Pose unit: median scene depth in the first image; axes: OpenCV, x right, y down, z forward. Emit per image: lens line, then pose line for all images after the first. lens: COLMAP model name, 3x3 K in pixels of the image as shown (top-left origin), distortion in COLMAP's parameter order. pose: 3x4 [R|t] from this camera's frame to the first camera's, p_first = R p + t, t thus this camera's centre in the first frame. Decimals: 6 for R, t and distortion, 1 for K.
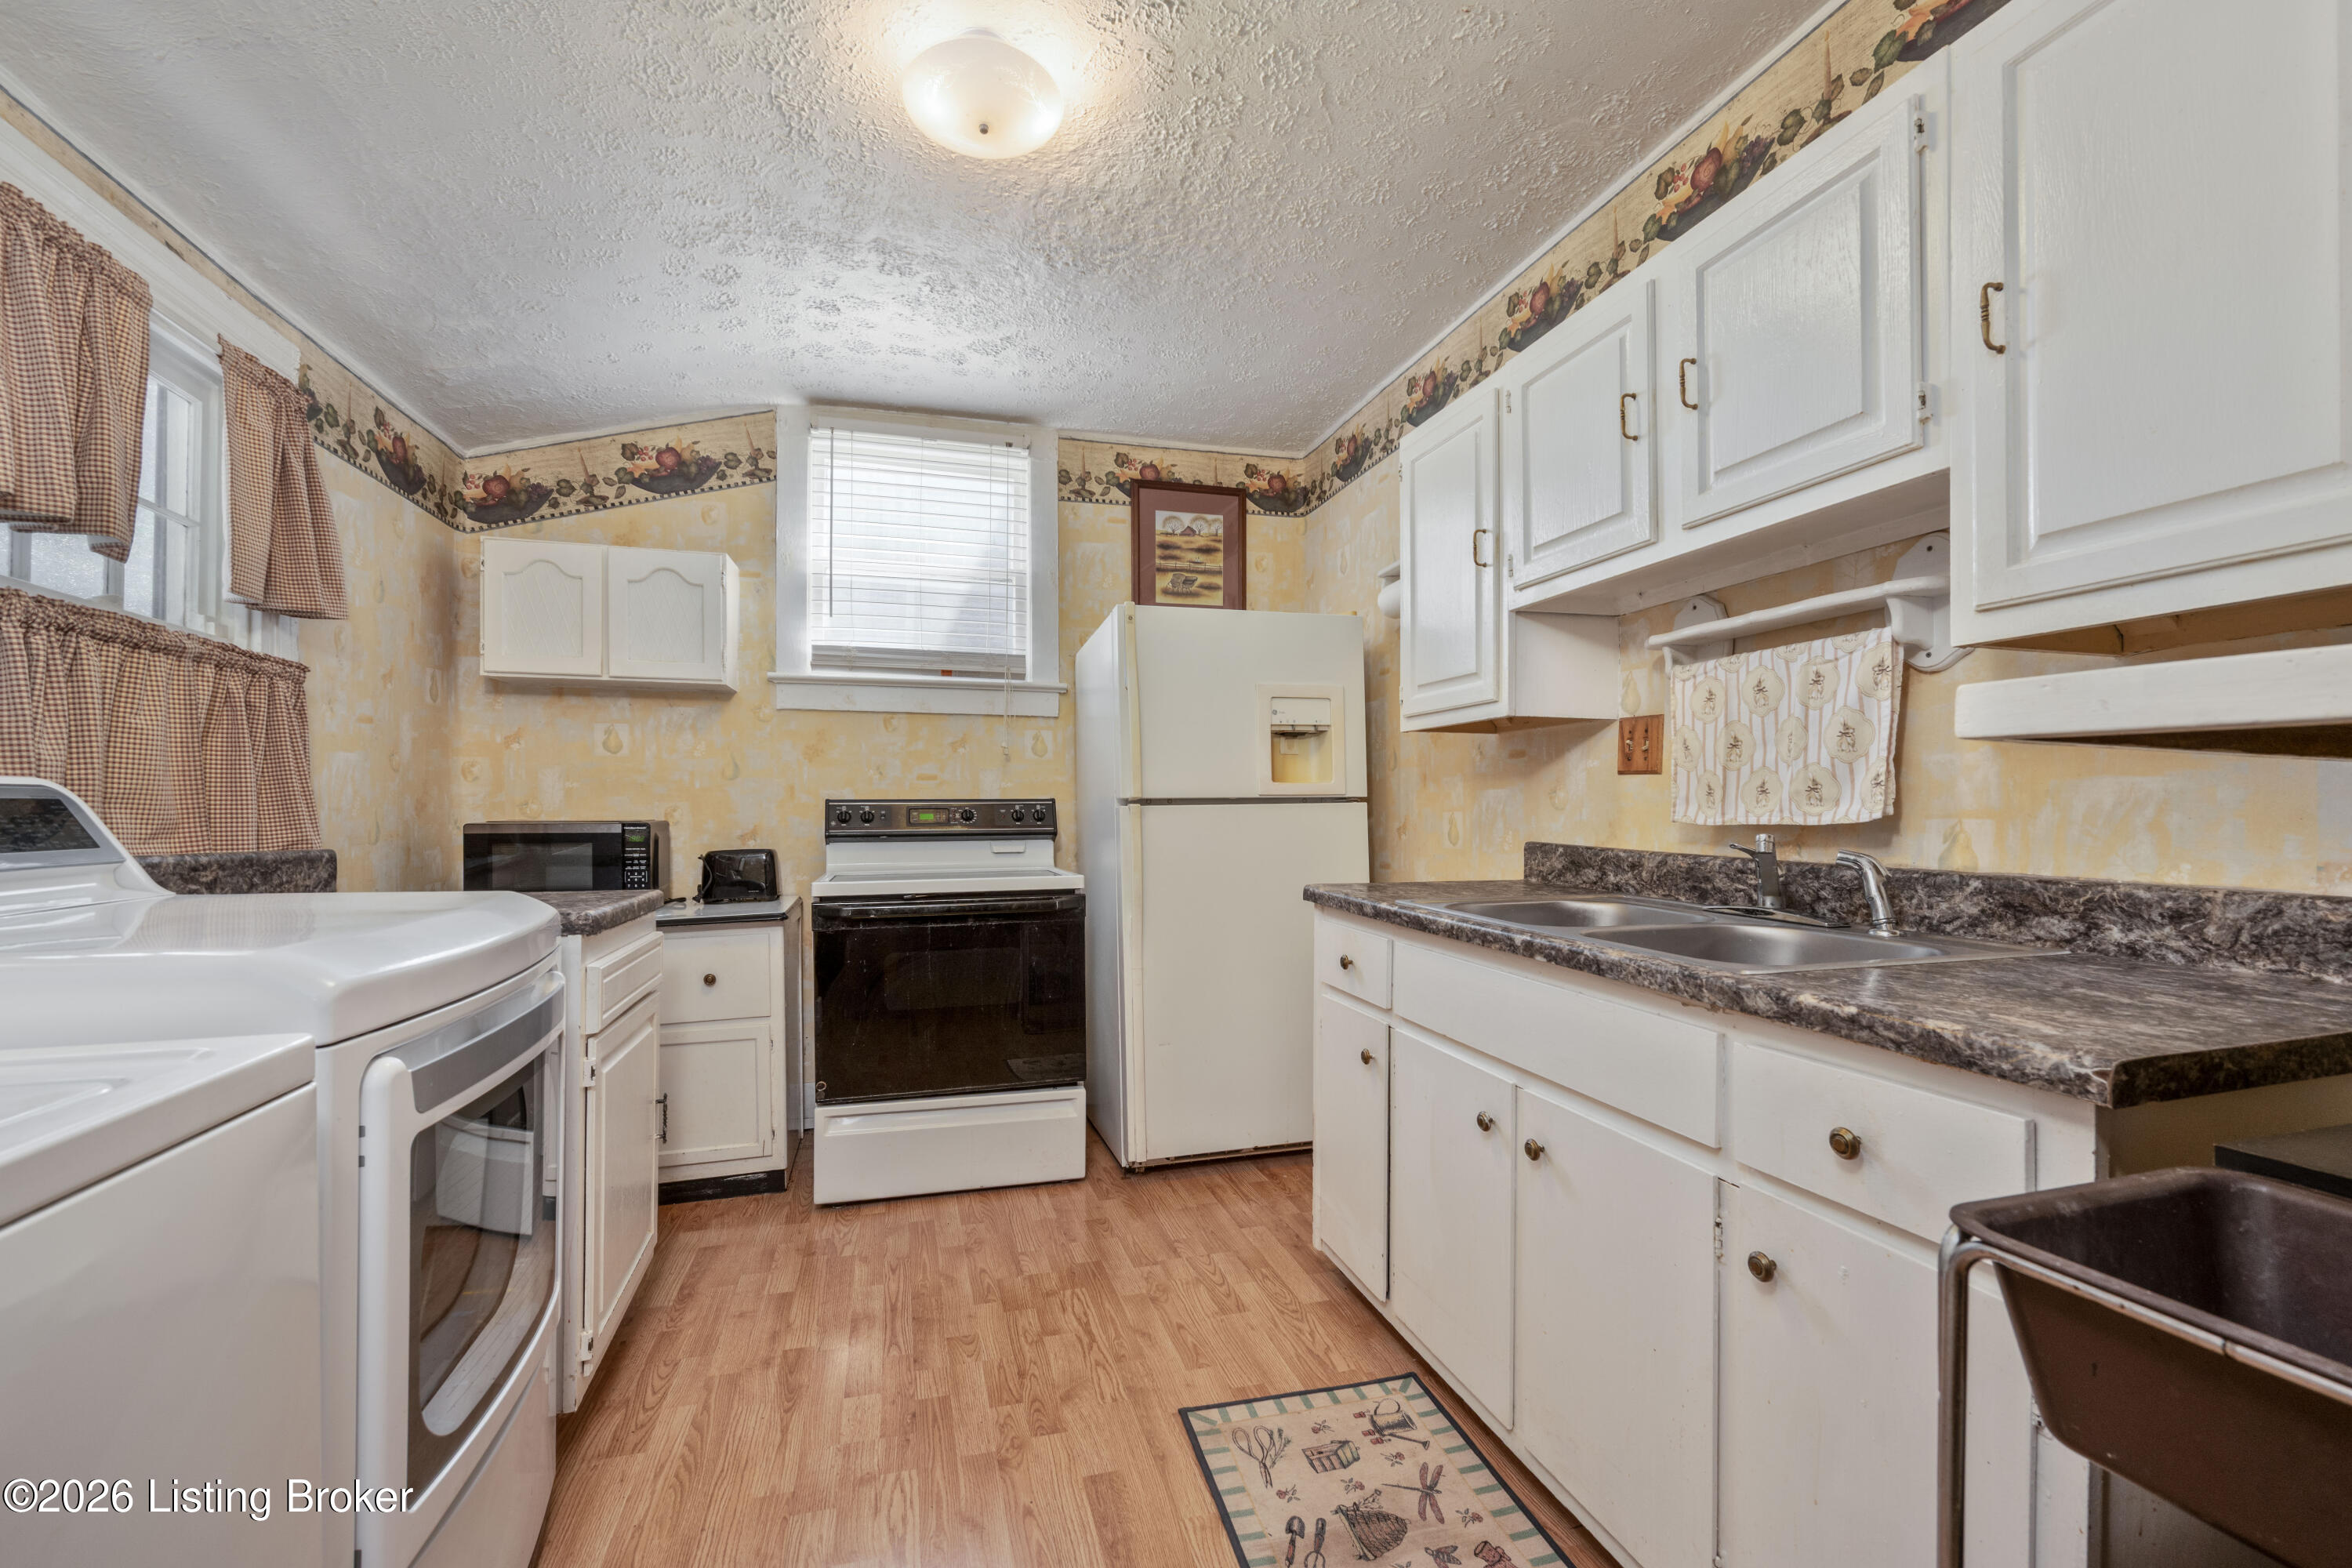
lens RADIAL K [[991.7, 0, 1180.2], [0, 991.7, 796.7], [0, 0, 1]] dist [-0.000277, 0.000051]
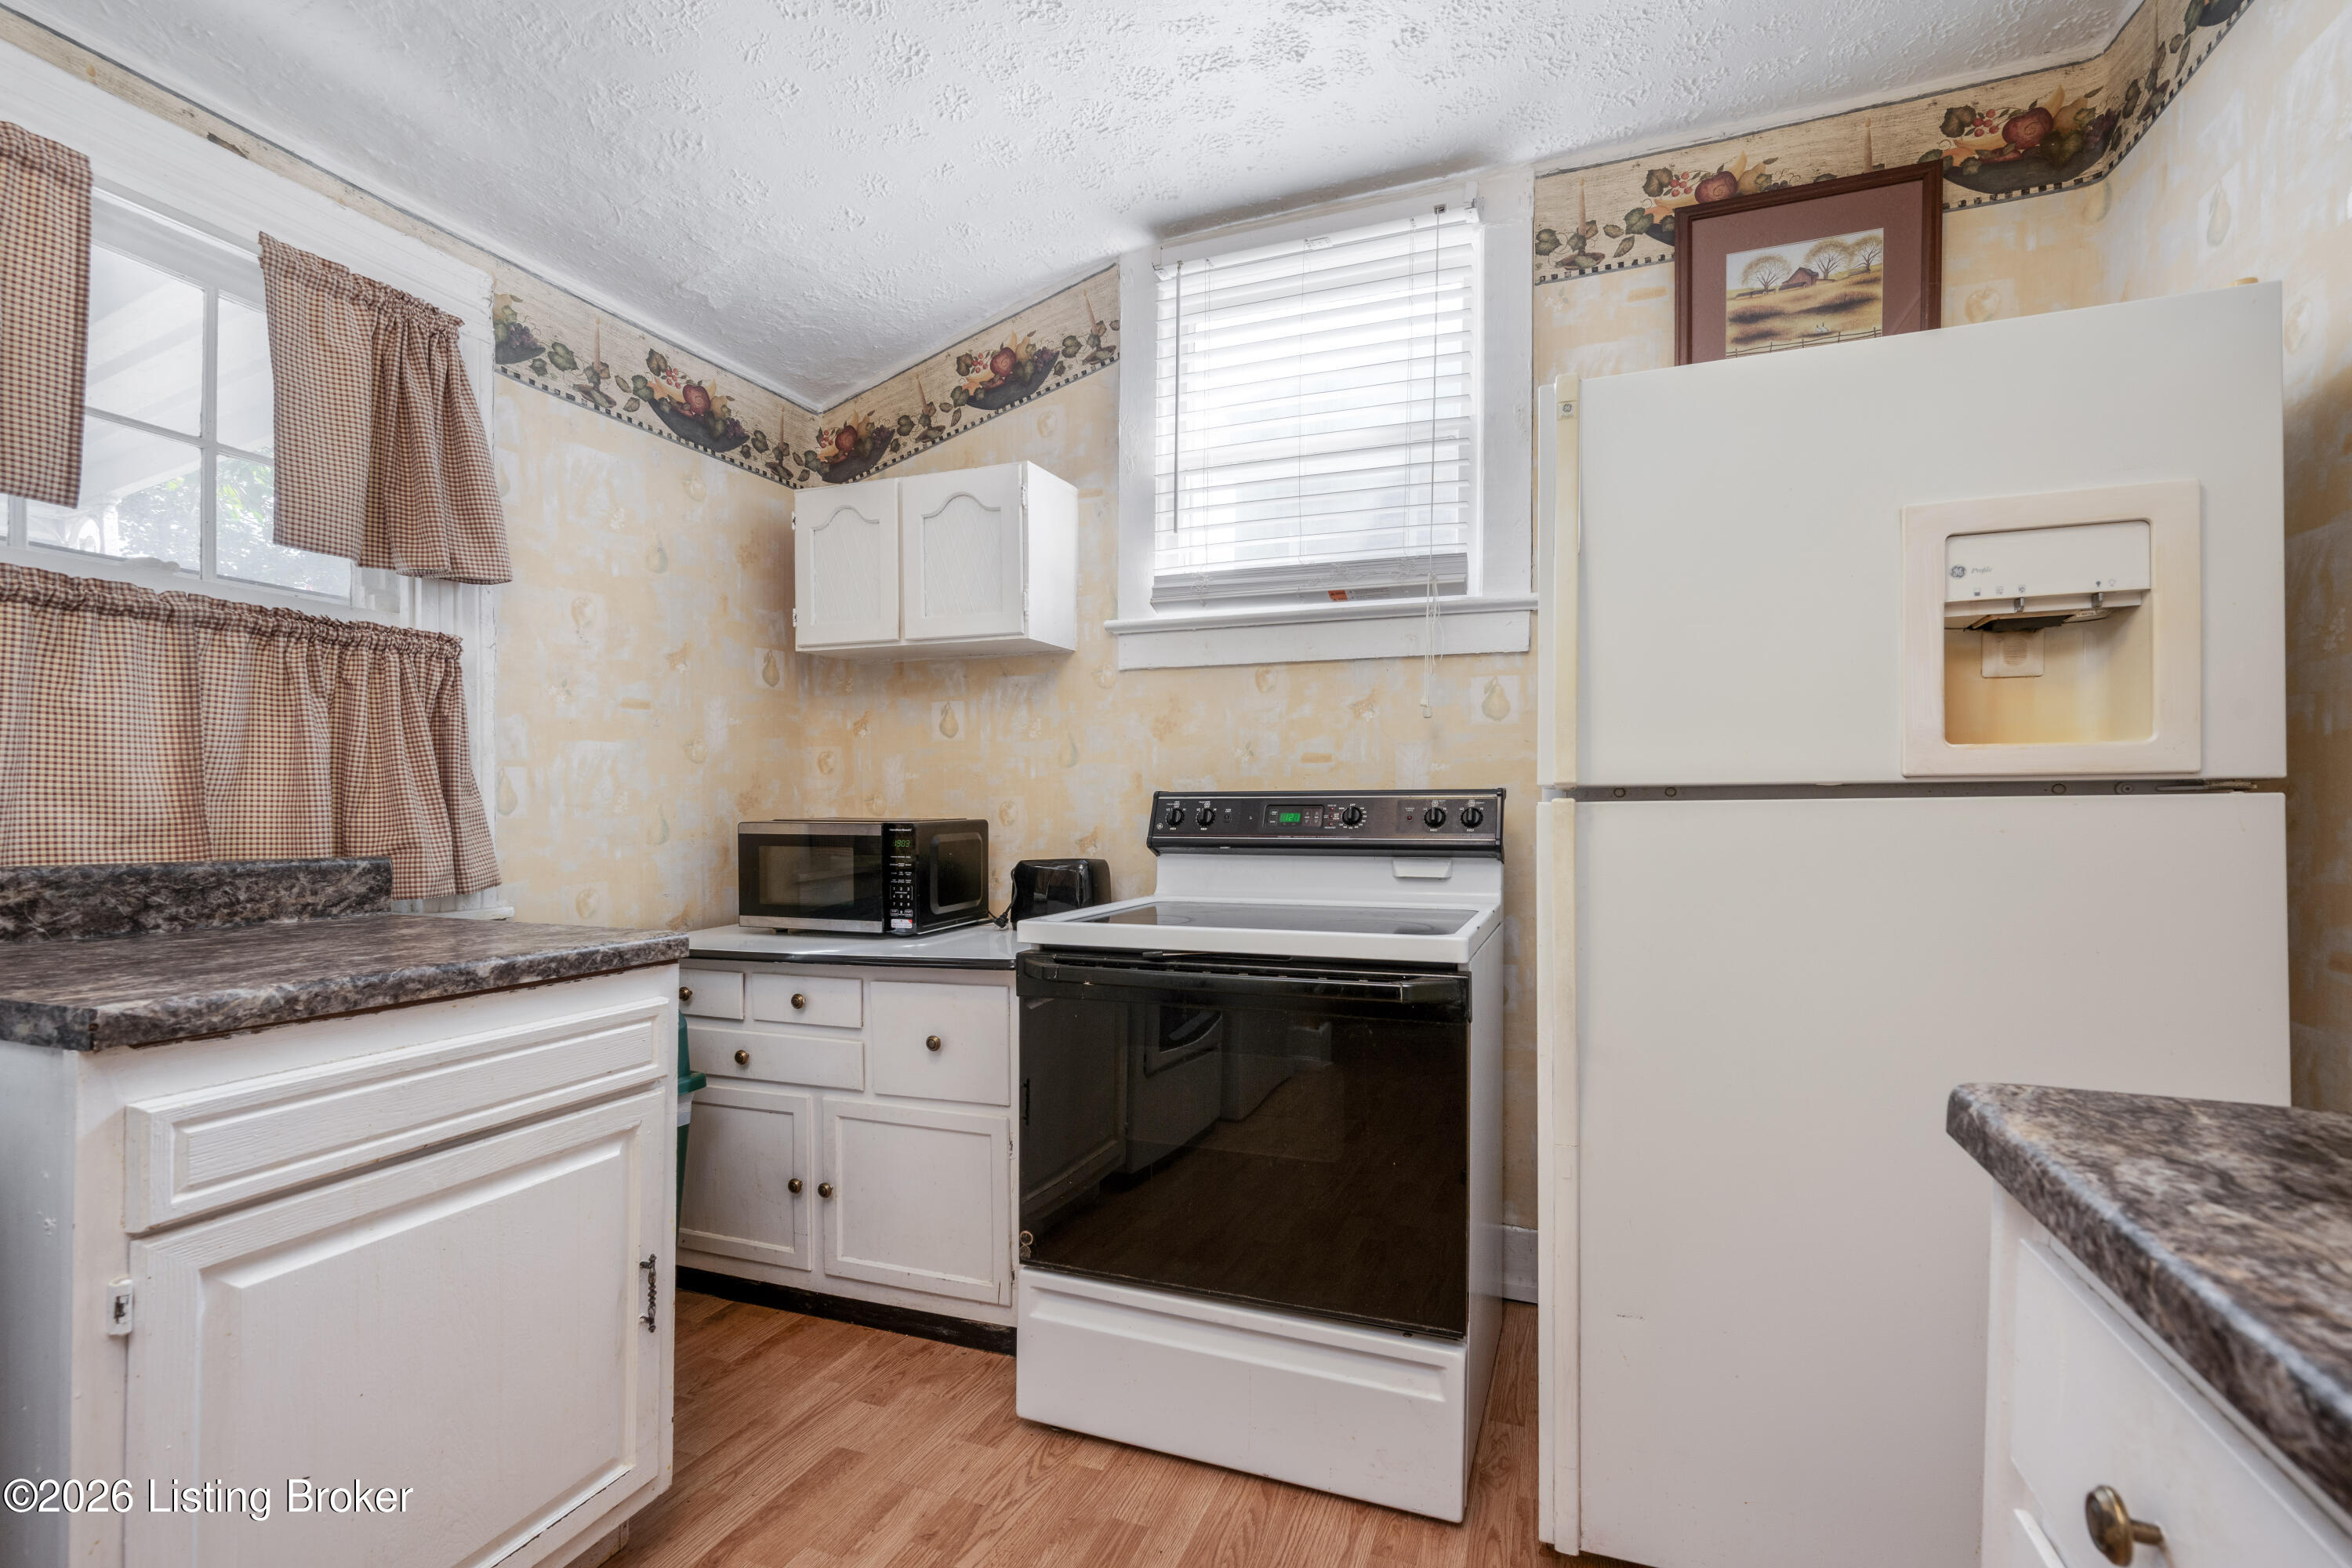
lens RADIAL K [[991.7, 0, 1184.7], [0, 991.7, 820.7], [0, 0, 1]] dist [-0.000277, 0.000051]
pose [[0.794577, 0.012483, -0.607036, 0.083671], [0.006674, 0.999549, 0.029291, 0.002717], [0.607127, -0.027326, 0.794135, 0.441713]]
